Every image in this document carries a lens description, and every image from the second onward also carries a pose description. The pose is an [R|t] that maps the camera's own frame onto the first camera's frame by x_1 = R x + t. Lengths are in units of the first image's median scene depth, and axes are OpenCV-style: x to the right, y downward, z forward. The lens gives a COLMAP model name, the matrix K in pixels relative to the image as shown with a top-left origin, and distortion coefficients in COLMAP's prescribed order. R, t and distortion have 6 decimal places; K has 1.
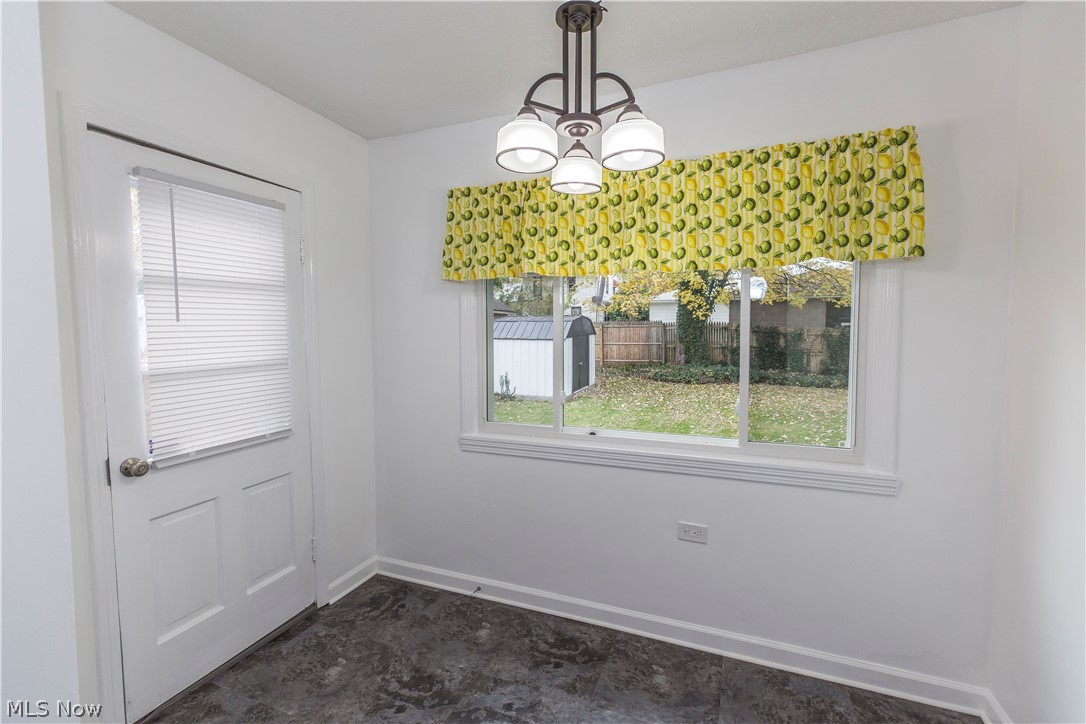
lens RADIAL K [[491.4, 0, 543.0], [0, 491.4, 362.0], [0, 0, 1]] dist [0.014336, -0.000137]
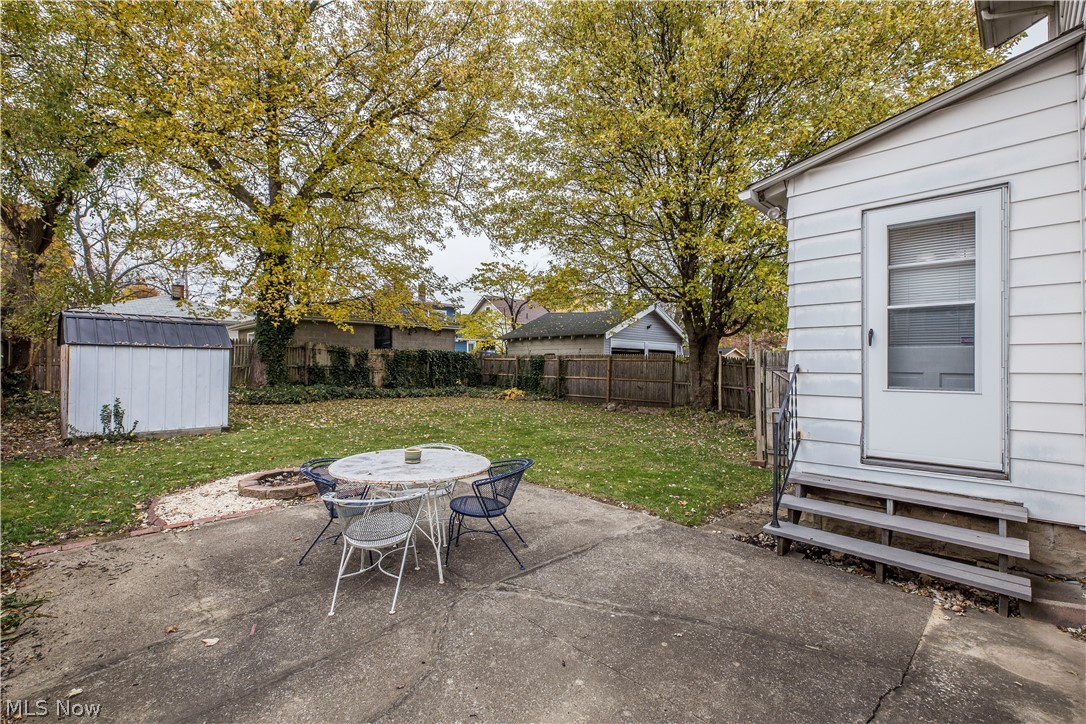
lens RADIAL K [[491.4, 0, 543.0], [0, 491.4, 362.0], [0, 0, 1]] dist [0.014336, -0.000137]
pose [[0.376211, 0.005639, 0.926517, -3.011688], [0.061307, 0.997639, -0.030965, 0.172695], [-0.924504, 0.068452, 0.374977, 1.632141]]
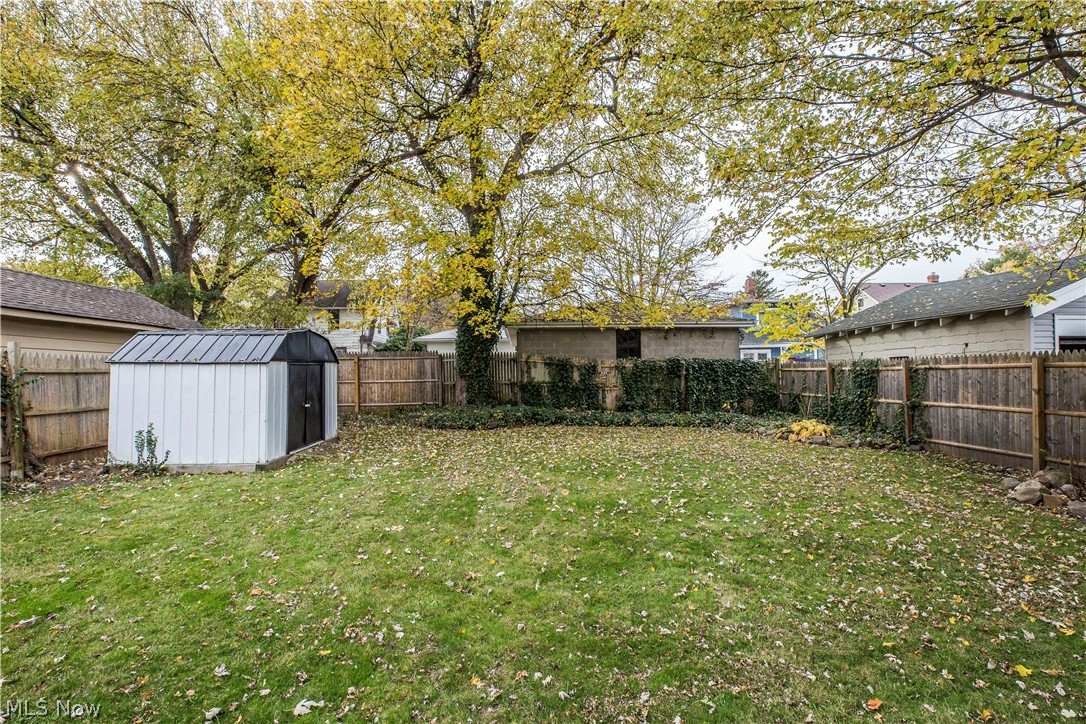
lens RADIAL K [[491.4, 0, 543.0], [0, 491.4, 362.0], [0, 0, 1]] dist [0.014336, -0.000137]
pose [[0.908108, 0.008000, 0.418660, 0.598011], [0.035924, 0.994643, -0.096927, 0.136251], [-0.417192, 0.103060, 0.902956, 2.021647]]
